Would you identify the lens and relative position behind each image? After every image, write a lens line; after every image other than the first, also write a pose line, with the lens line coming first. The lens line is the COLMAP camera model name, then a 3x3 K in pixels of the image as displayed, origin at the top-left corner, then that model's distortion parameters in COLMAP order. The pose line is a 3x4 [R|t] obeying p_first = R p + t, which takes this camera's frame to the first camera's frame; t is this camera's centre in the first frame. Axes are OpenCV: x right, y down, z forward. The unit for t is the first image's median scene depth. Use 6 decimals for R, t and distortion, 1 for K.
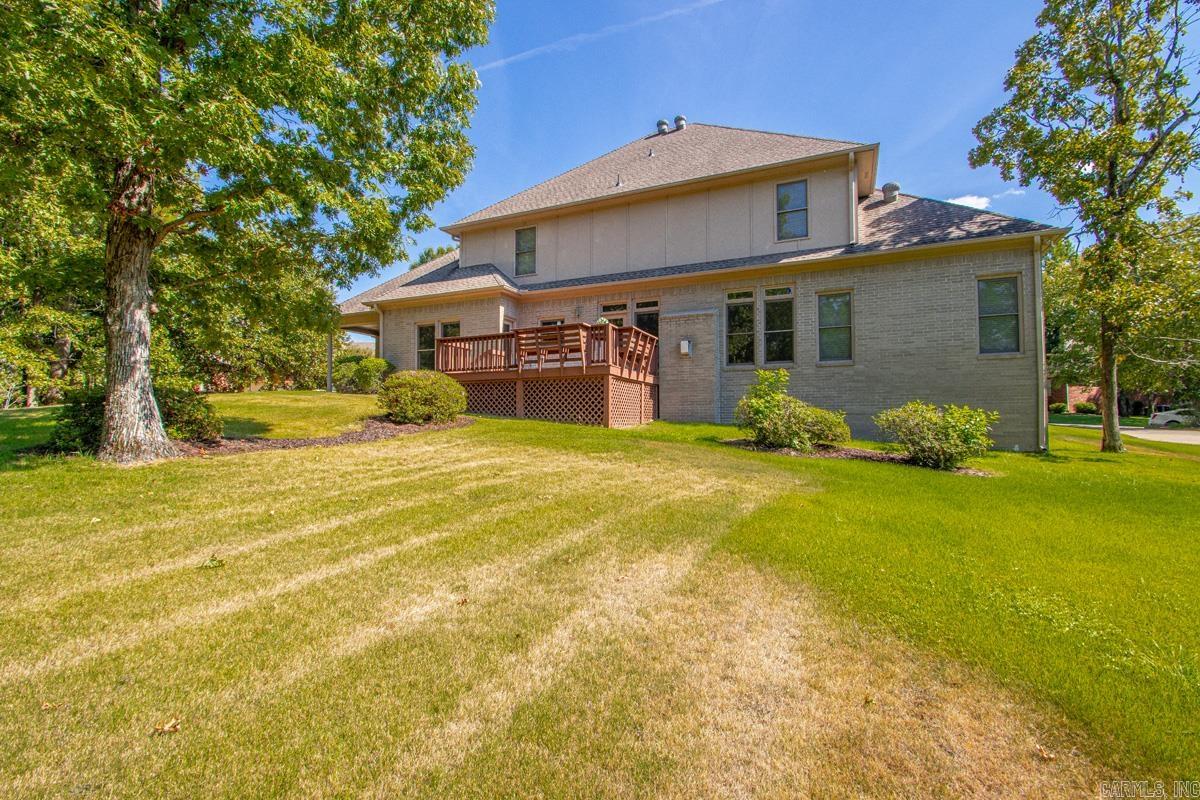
lens RADIAL K [[556.3, 0, 591.8], [0, 556.3, 395.9], [0, 0, 1]] dist [0.017383, -0.017571]
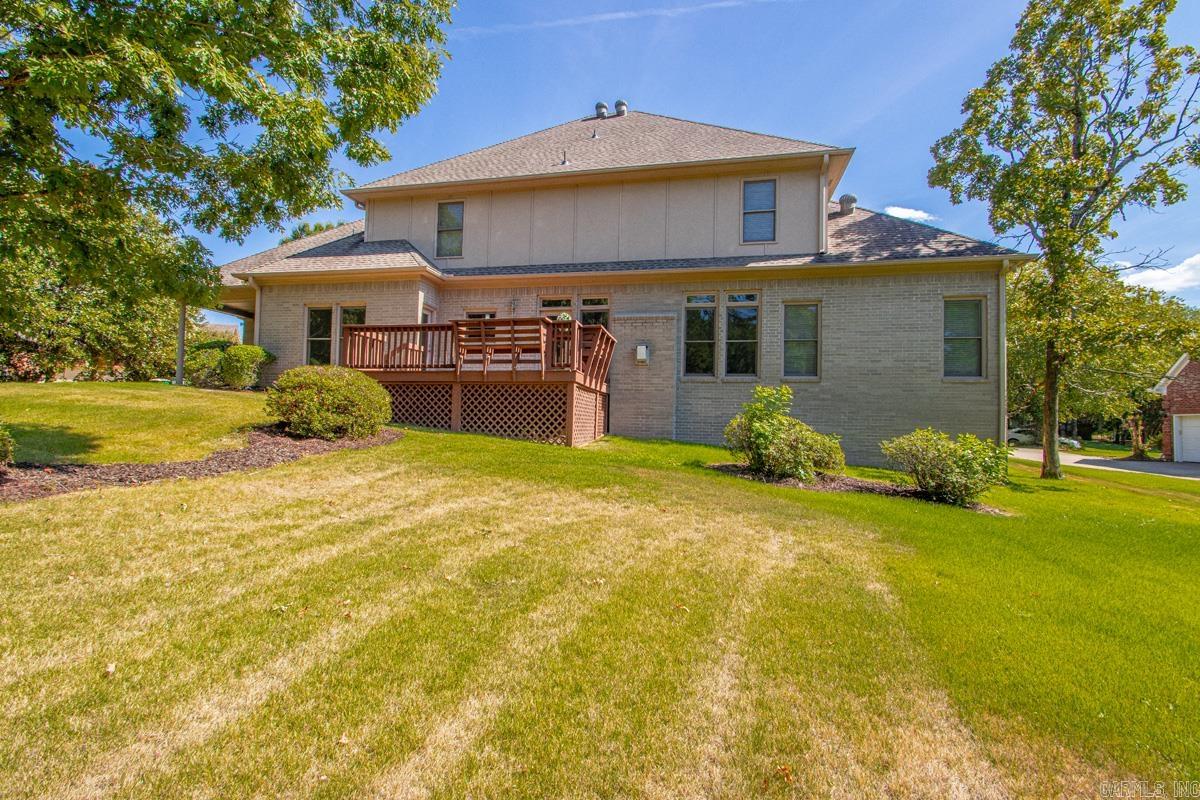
lens RADIAL K [[566.1, 0, 600.0], [0, 566.1, 400.0], [0, 0, 1]] dist [0.023709, -0.024546]
pose [[0.977506, 0.036406, 0.207741, -0.088602], [-0.037134, 0.999310, -0.000399, -0.011098], [-0.207613, -0.007325, 0.978184, 0.143695]]
